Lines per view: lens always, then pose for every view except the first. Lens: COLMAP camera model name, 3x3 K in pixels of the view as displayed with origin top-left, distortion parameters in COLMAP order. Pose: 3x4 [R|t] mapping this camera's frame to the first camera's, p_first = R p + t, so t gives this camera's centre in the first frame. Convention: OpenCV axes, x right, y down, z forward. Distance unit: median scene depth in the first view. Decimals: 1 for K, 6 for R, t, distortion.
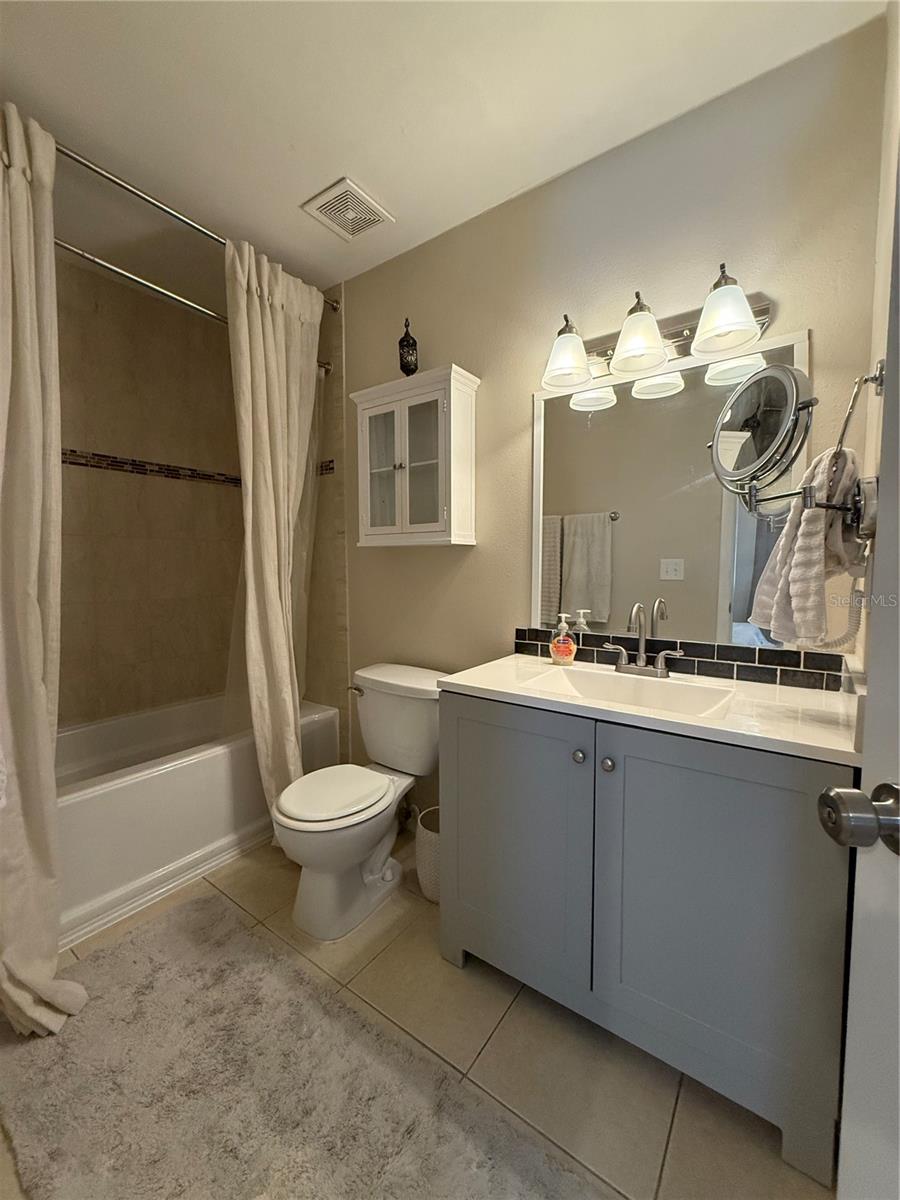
lens RADIAL K [[478.5, 0, 450.4], [0, 478.5, 595.7], [0, 0, 1]] dist [-0.002402, 0.000499]
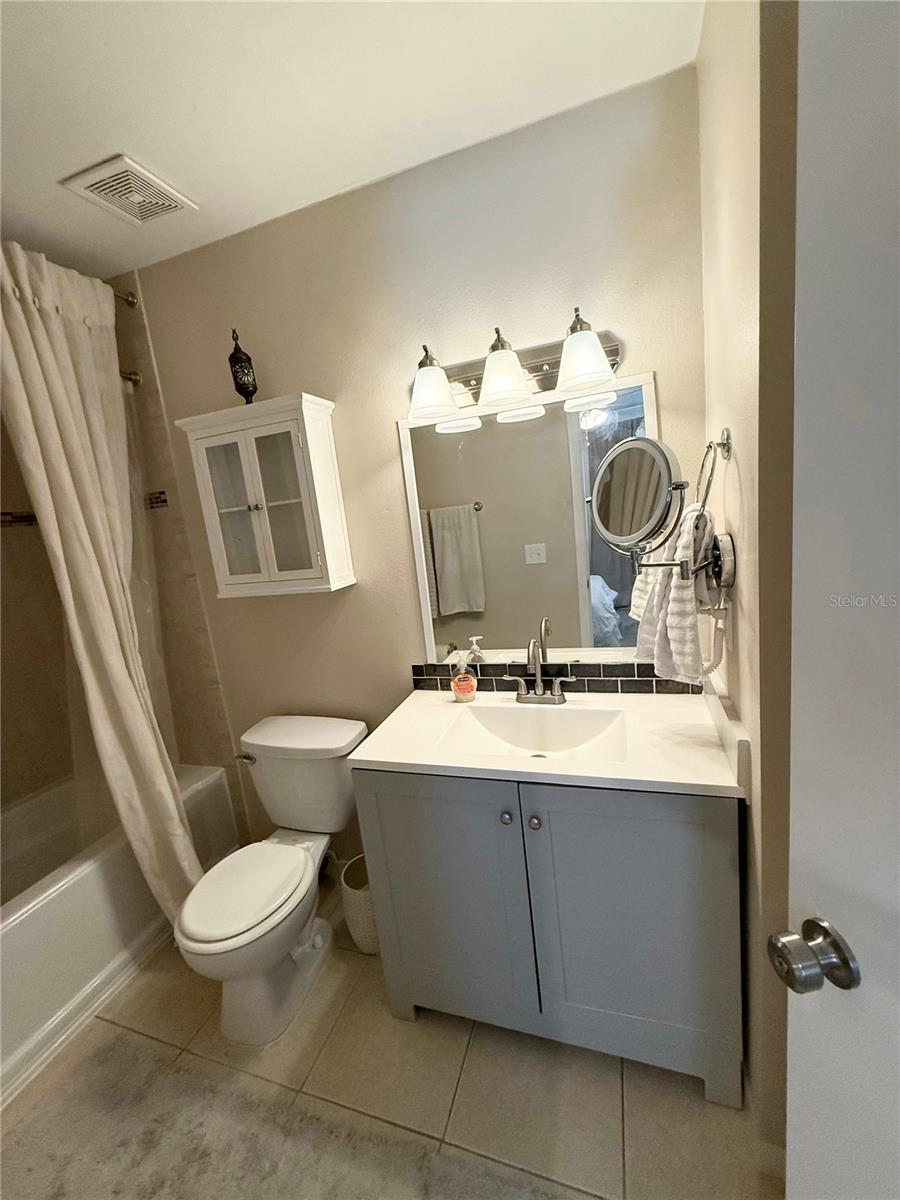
lens RADIAL K [[478.5, 0, 451.6], [0, 478.5, 596.8], [0, 0, 1]] dist [-0.002402, 0.000499]
pose [[0.949582, -0.155046, 0.272497, -0.030757], [0.130344, 0.985717, 0.106638, -0.163348], [-0.285139, -0.065743, 0.956229, 0.053623]]
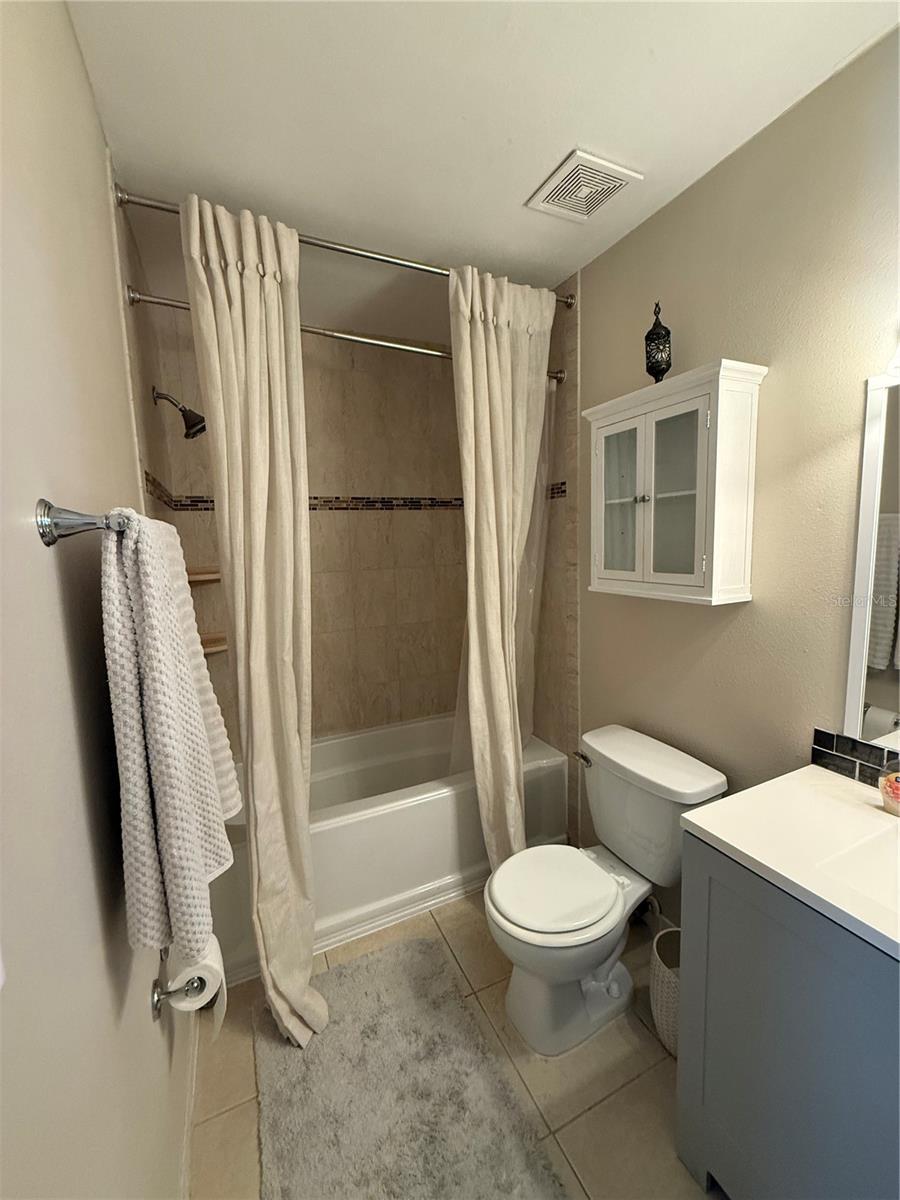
lens RADIAL K [[478.5, 0, 449.7], [0, 478.5, 597.5], [0, 0, 1]] dist [-0.002402, 0.000499]
pose [[0.872743, 0.030724, -0.487212, 0.007258], [-0.001658, 0.998198, 0.059978, -0.161860], [0.488177, -0.051537, 0.871222, 0.151605]]
